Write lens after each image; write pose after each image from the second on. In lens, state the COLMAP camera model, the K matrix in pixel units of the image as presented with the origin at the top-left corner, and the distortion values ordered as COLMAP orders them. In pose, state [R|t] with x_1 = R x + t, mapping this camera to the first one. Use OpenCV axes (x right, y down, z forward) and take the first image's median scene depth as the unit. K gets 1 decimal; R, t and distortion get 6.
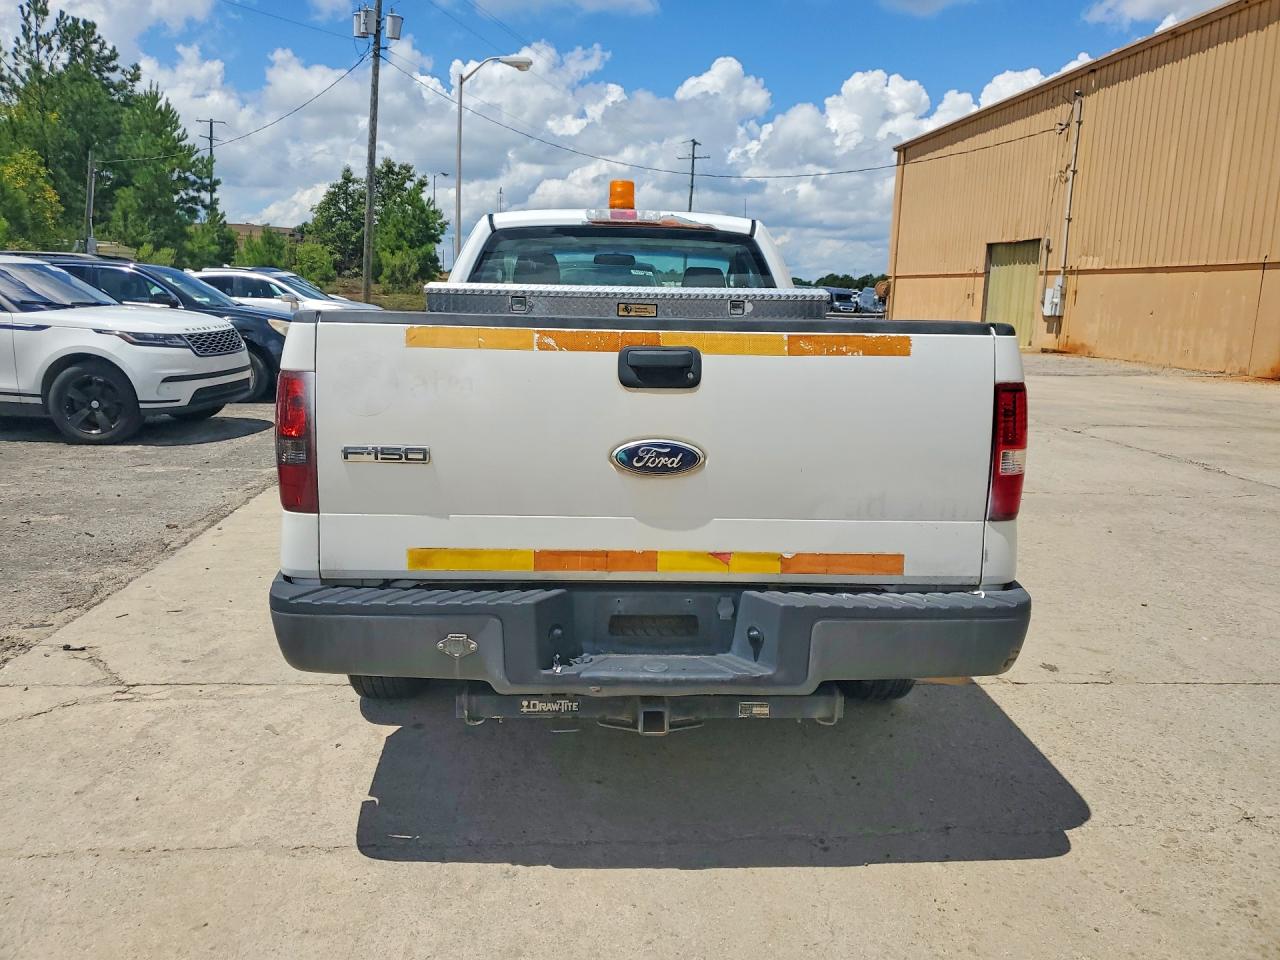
lens RADIAL K [[1015.7, 0, 630.5], [0, 1015.7, 467.3], [0, 0, 1]] dist [0.009179, 0.017170]
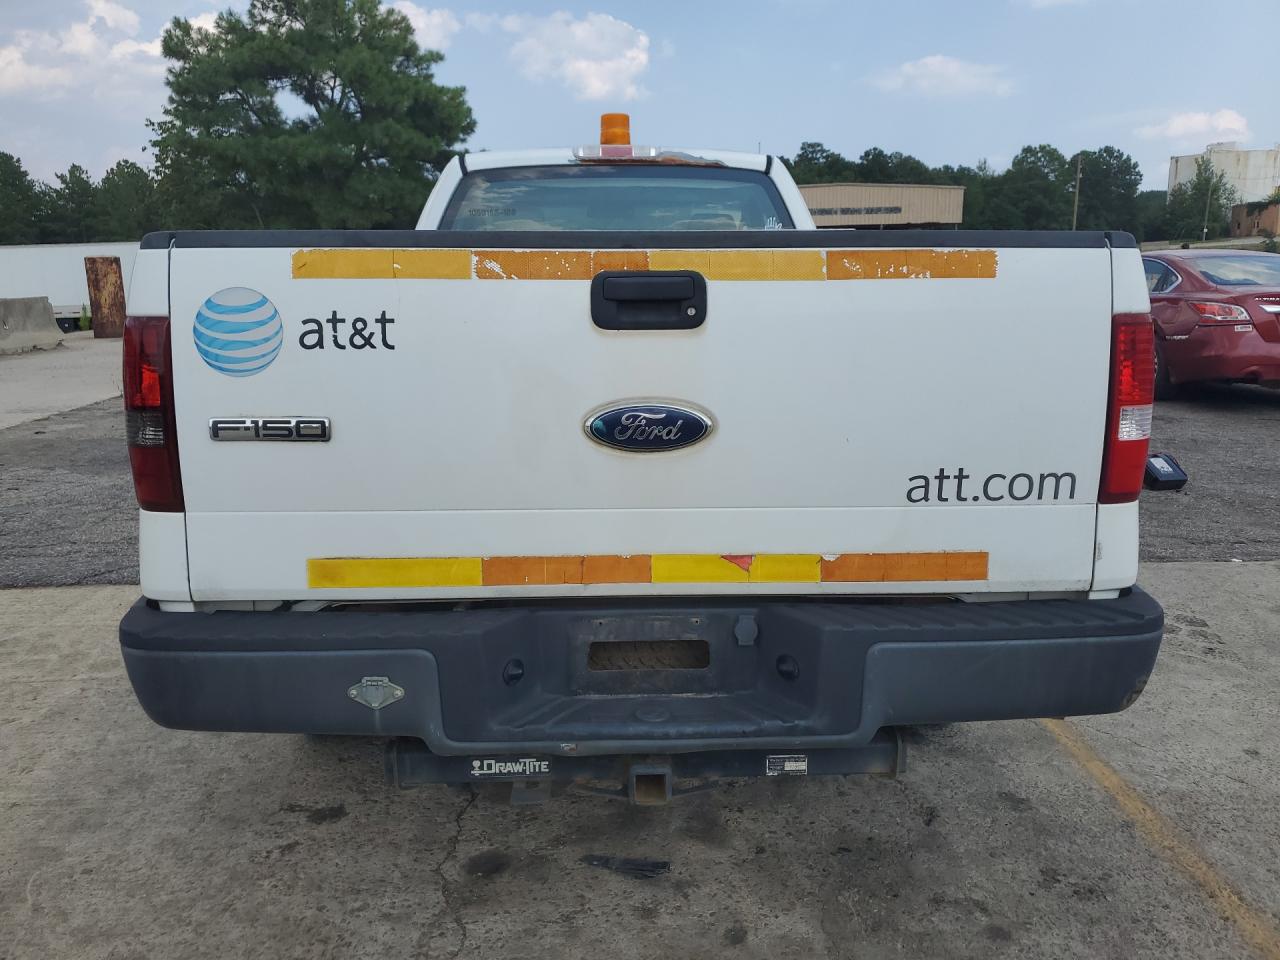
lens RADIAL K [[1019.5, 0, 640.0], [0, 1019.5, 480.0], [0, 0, 1]] dist [0.006022, 0.008625]
pose [[0.999768, -0.020551, -0.006518, 0.015963], [0.020729, 0.999378, 0.028544, 0.004976], [0.005928, -0.028672, 0.999571, 0.176928]]
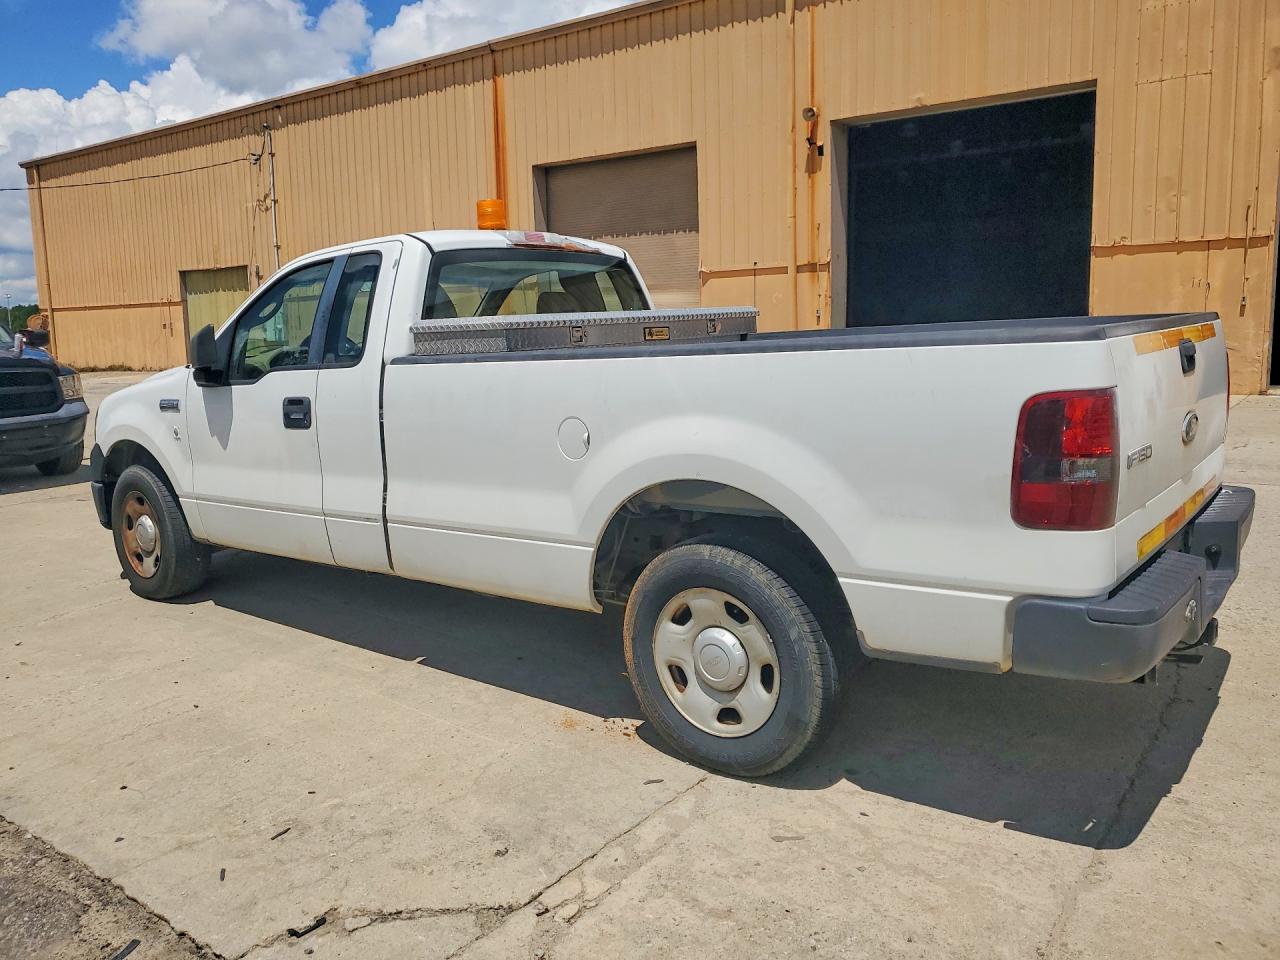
lens RADIAL K [[1013.8, 0, 656.2], [0, 1013.8, 448.1], [0, 0, 1]] dist [0.005137, 0.000999]
pose [[0.632222, -0.144620, 0.761170, -0.890486], [0.177643, 0.983311, 0.039277, -0.098871], [-0.754147, 0.110385, 0.647362, 0.441348]]
